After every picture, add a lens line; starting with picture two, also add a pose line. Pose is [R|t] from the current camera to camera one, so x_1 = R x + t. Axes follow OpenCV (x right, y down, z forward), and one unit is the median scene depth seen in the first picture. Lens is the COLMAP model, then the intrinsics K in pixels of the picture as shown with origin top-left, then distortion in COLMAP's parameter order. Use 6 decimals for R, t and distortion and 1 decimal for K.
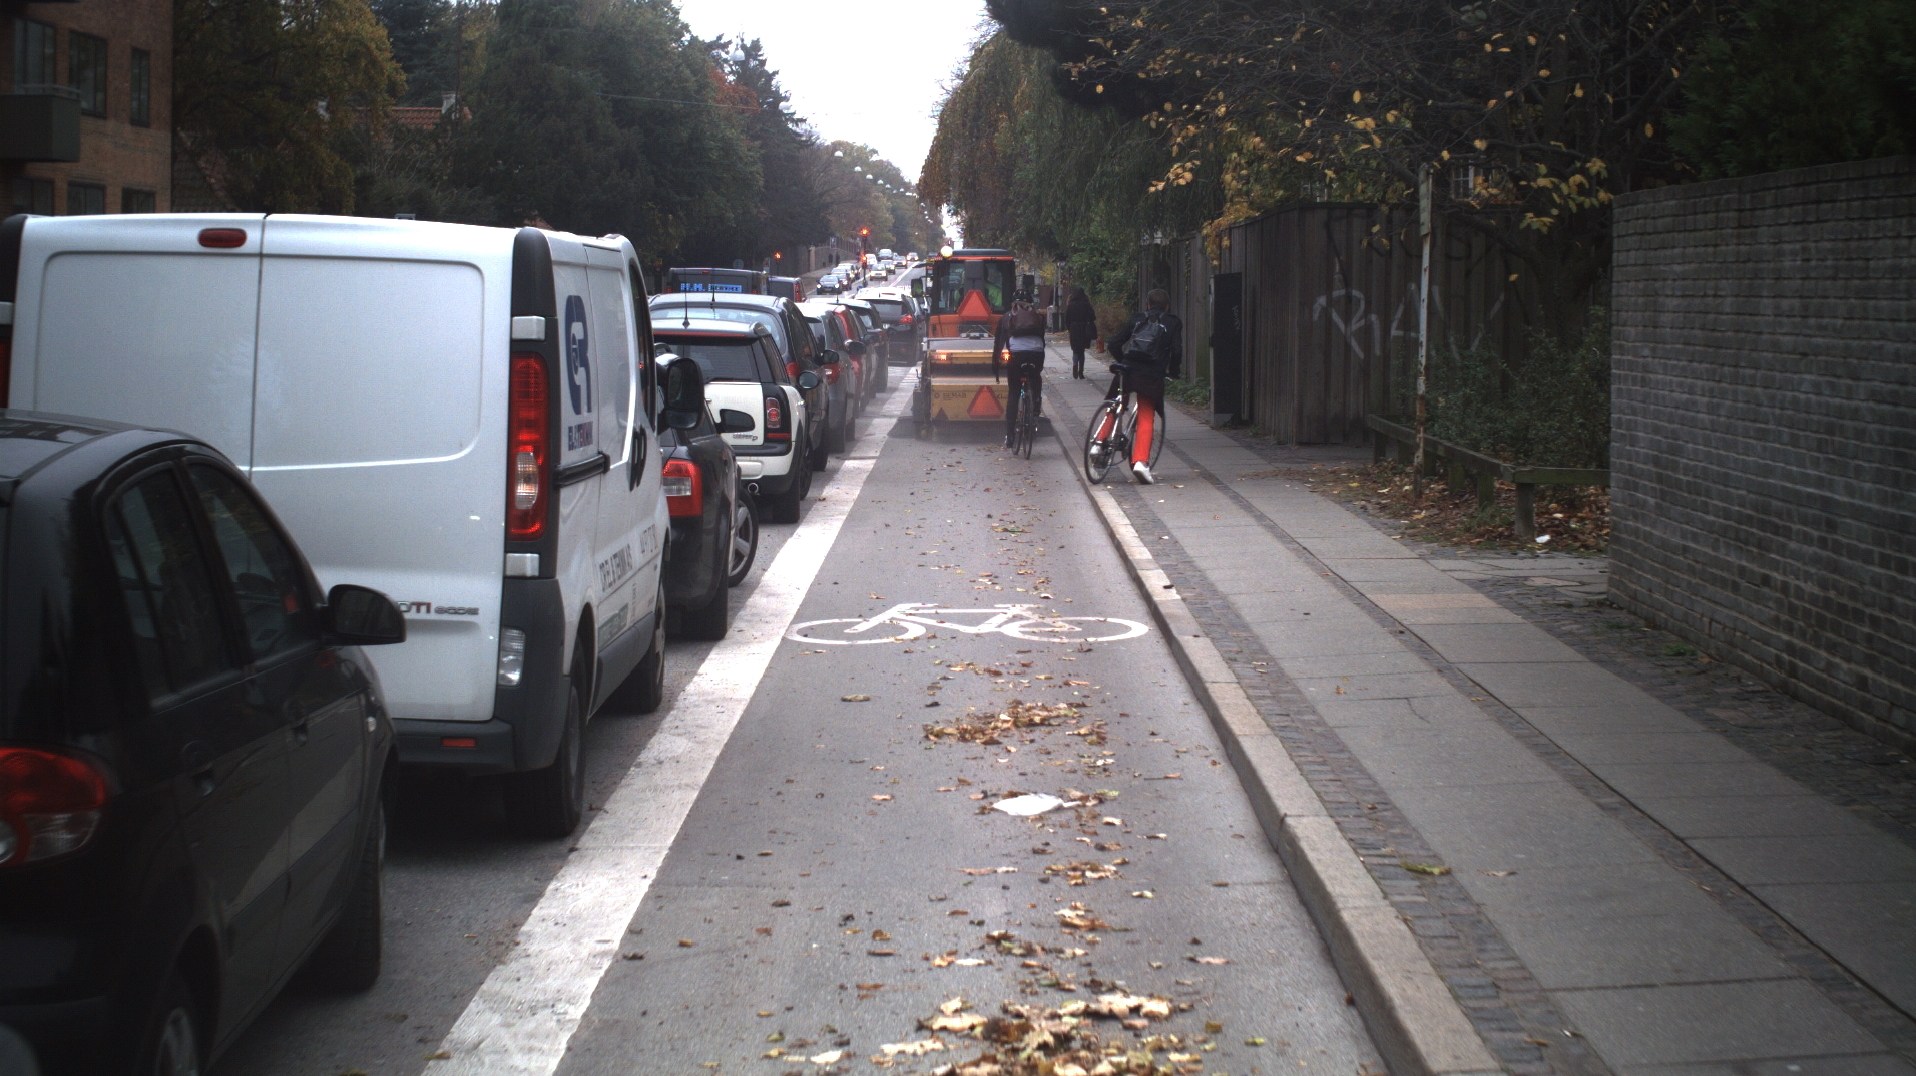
lens RADIAL K [[3486.0, 0, 965.7], [0, 3486.0, 532.7], [0, 0, 1]] dist [-0.233065, 0.000000]
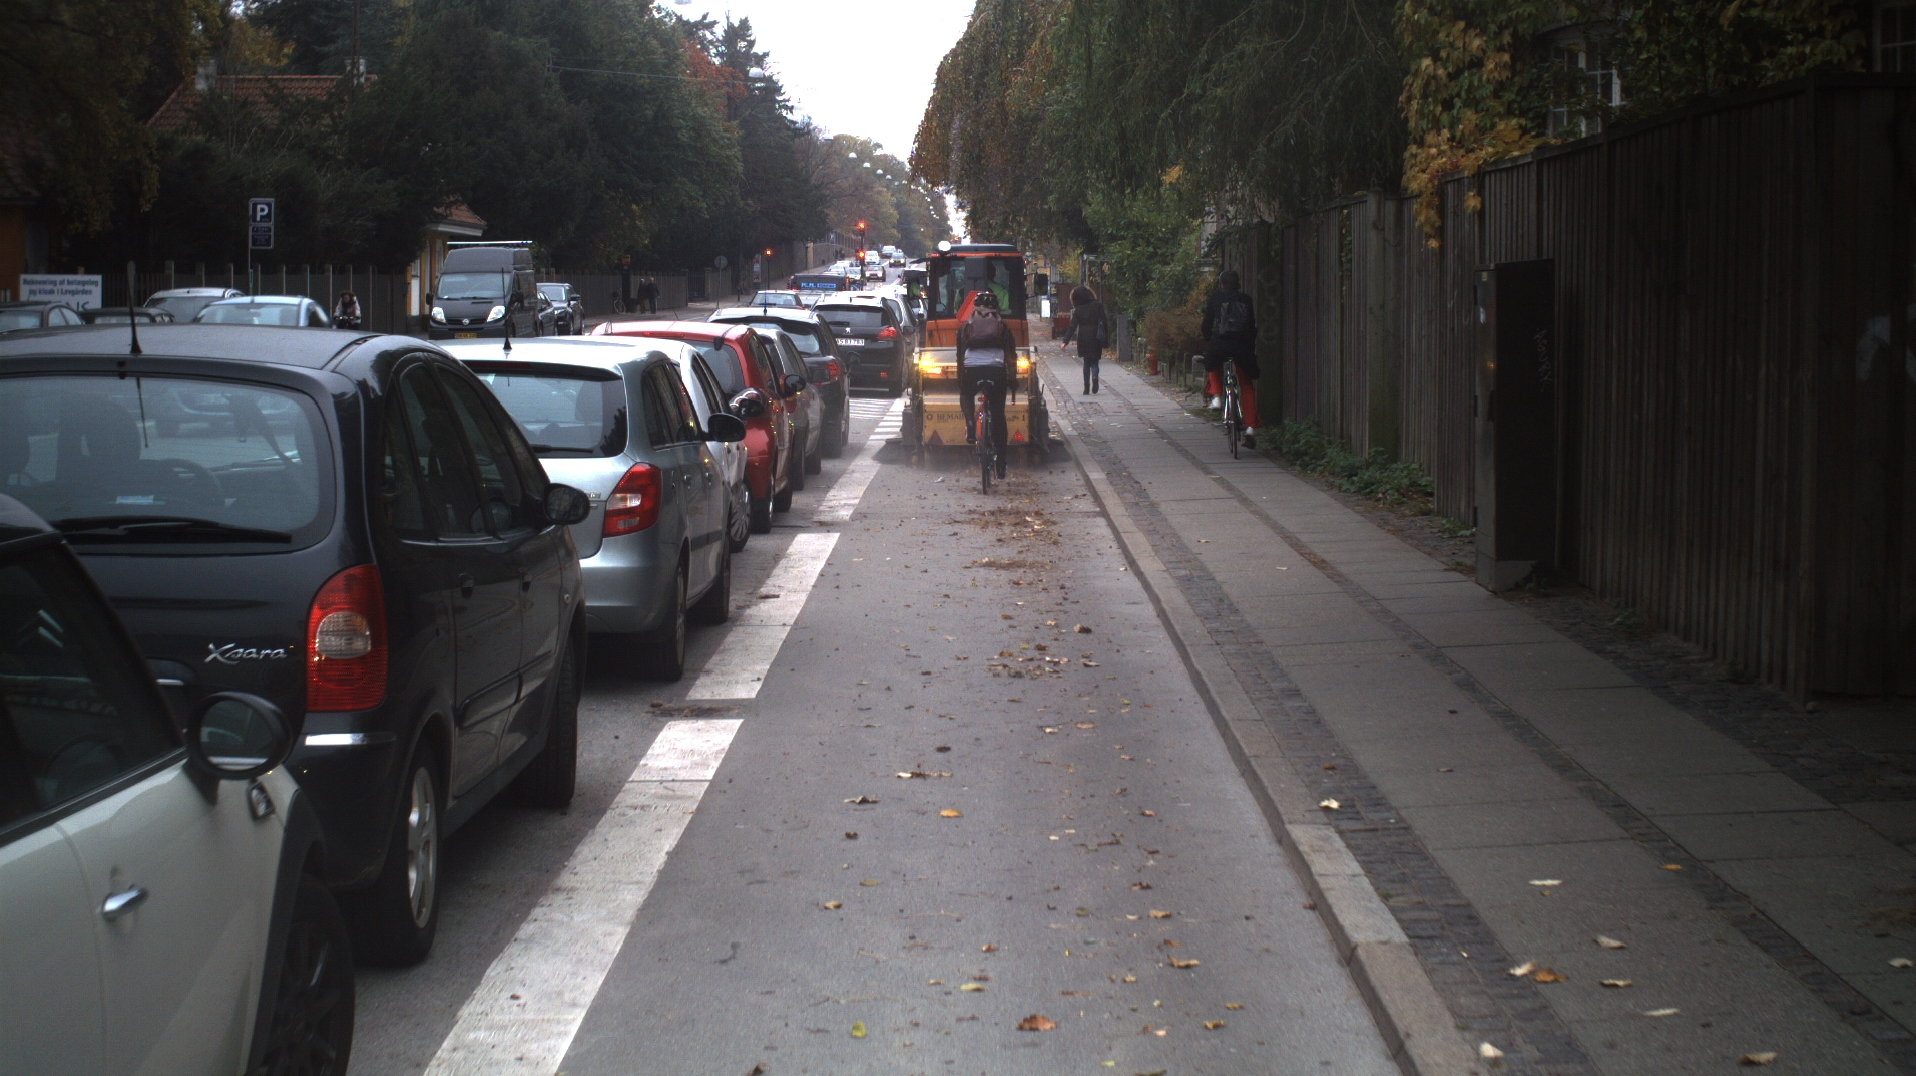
lens RADIAL K [[3486.0, 0, 950.4], [0, 3486.0, 542.2], [0, 0, 1]] dist [-0.233065, 0.000000]
pose [[0.999966, -0.004508, -0.006856, 0.000725], [0.004531, 0.999984, 0.003378, -0.020647], [0.006840, -0.003409, 0.999971, 0.285040]]
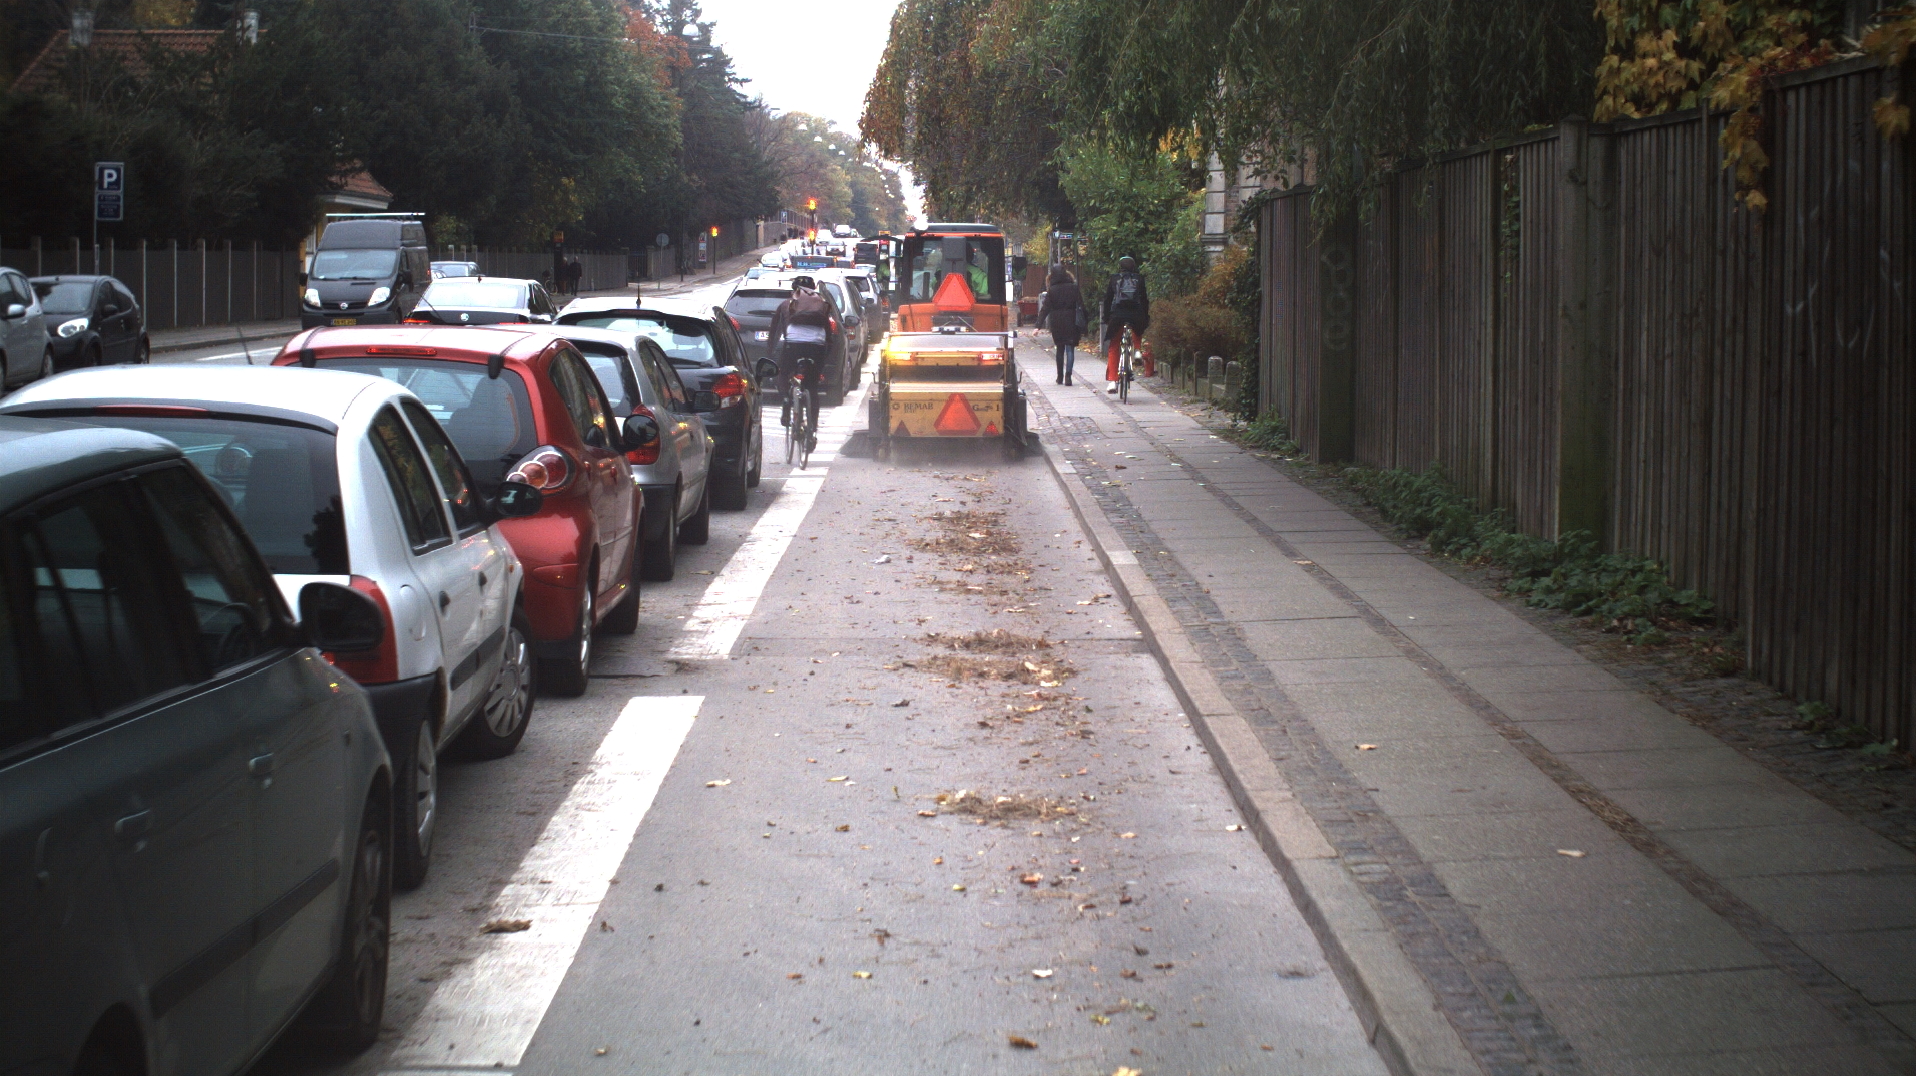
lens RADIAL K [[3486.0, 0, 964.1], [0, 3486.0, 545.8], [0, 0, 1]] dist [-0.233065, 0.000000]
pose [[0.999947, -0.000211, 0.010249, 0.000213], [0.000108, 0.999950, 0.010041, -0.030796], [-0.010251, -0.010039, 0.999897, 0.428023]]
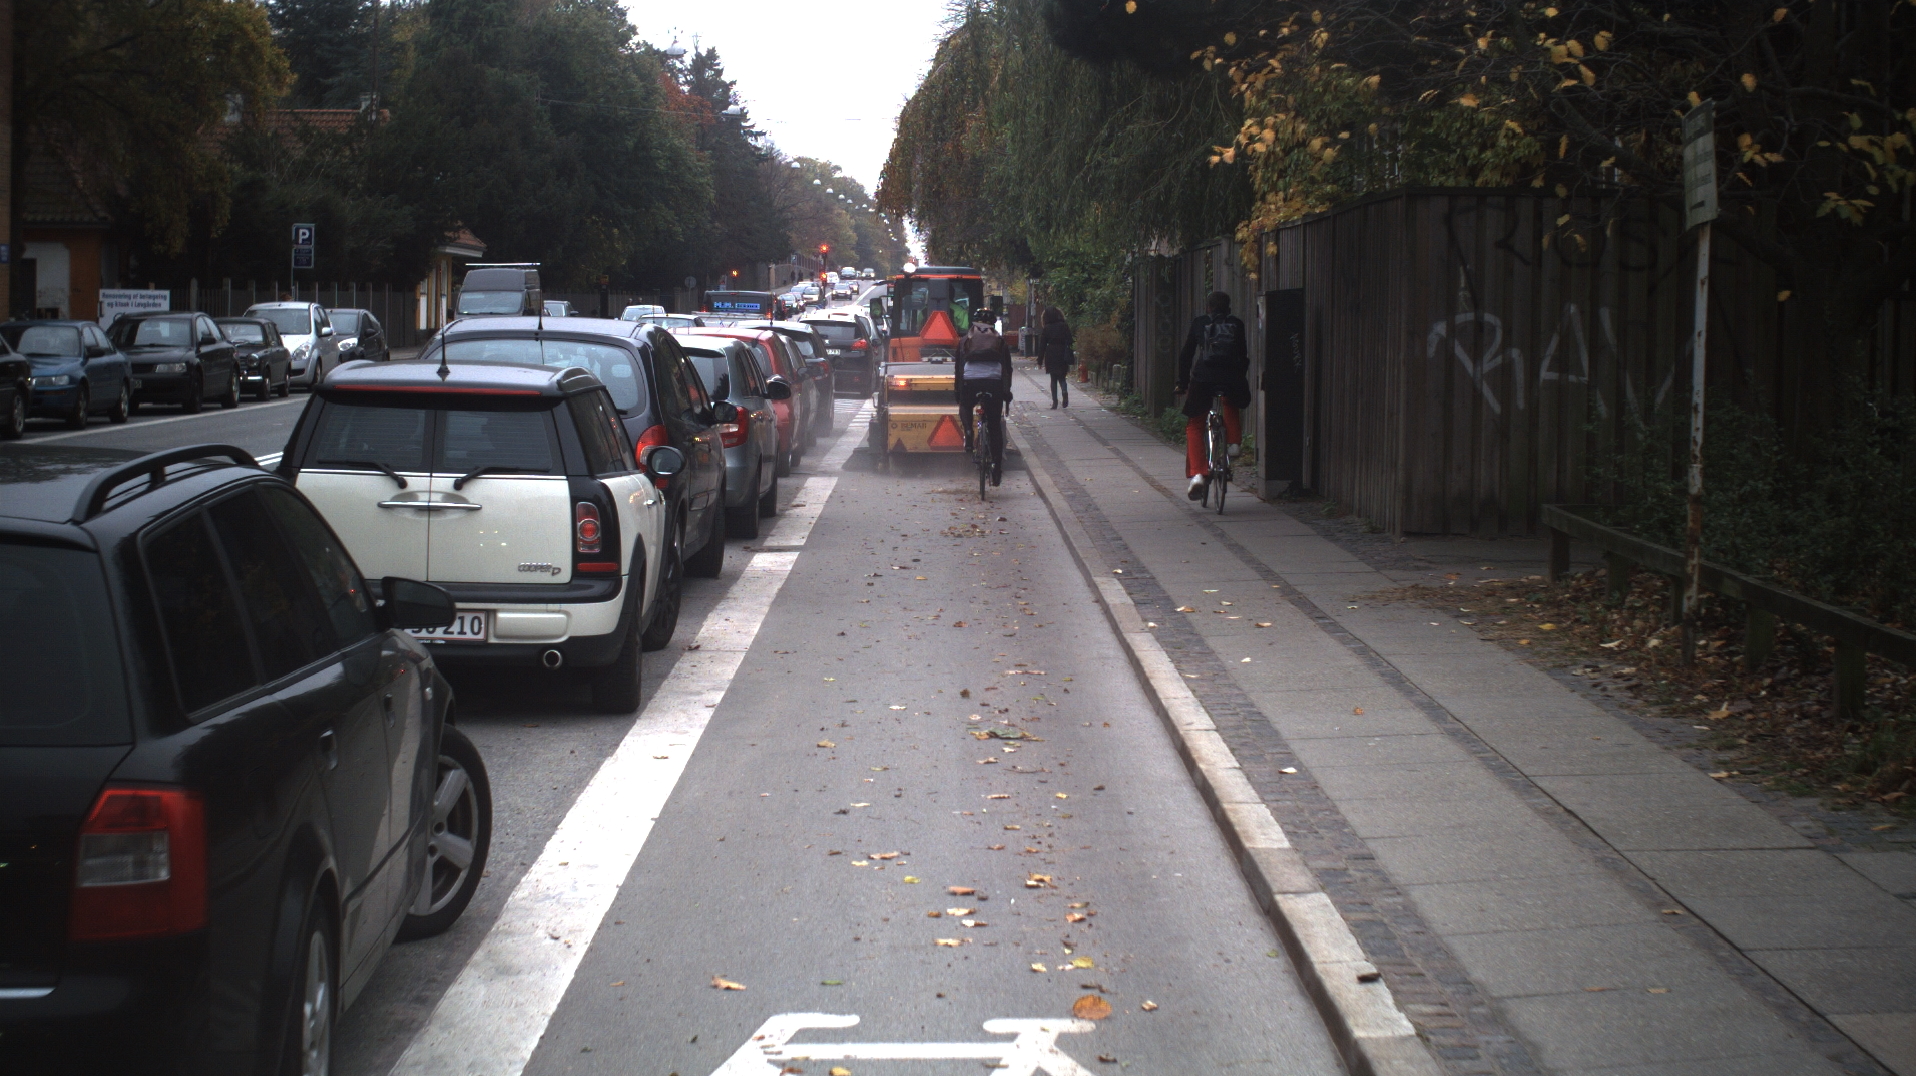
lens RADIAL K [[3486.0, 0, 954.7], [0, 3486.0, 532.6], [0, 0, 1]] dist [-0.233065, 0.000000]
pose [[0.999972, 0.001871, 0.007178, 0.000305], [-0.001831, 0.999983, -0.005487, -0.010176], [-0.007188, 0.005474, 0.999959, 0.142133]]
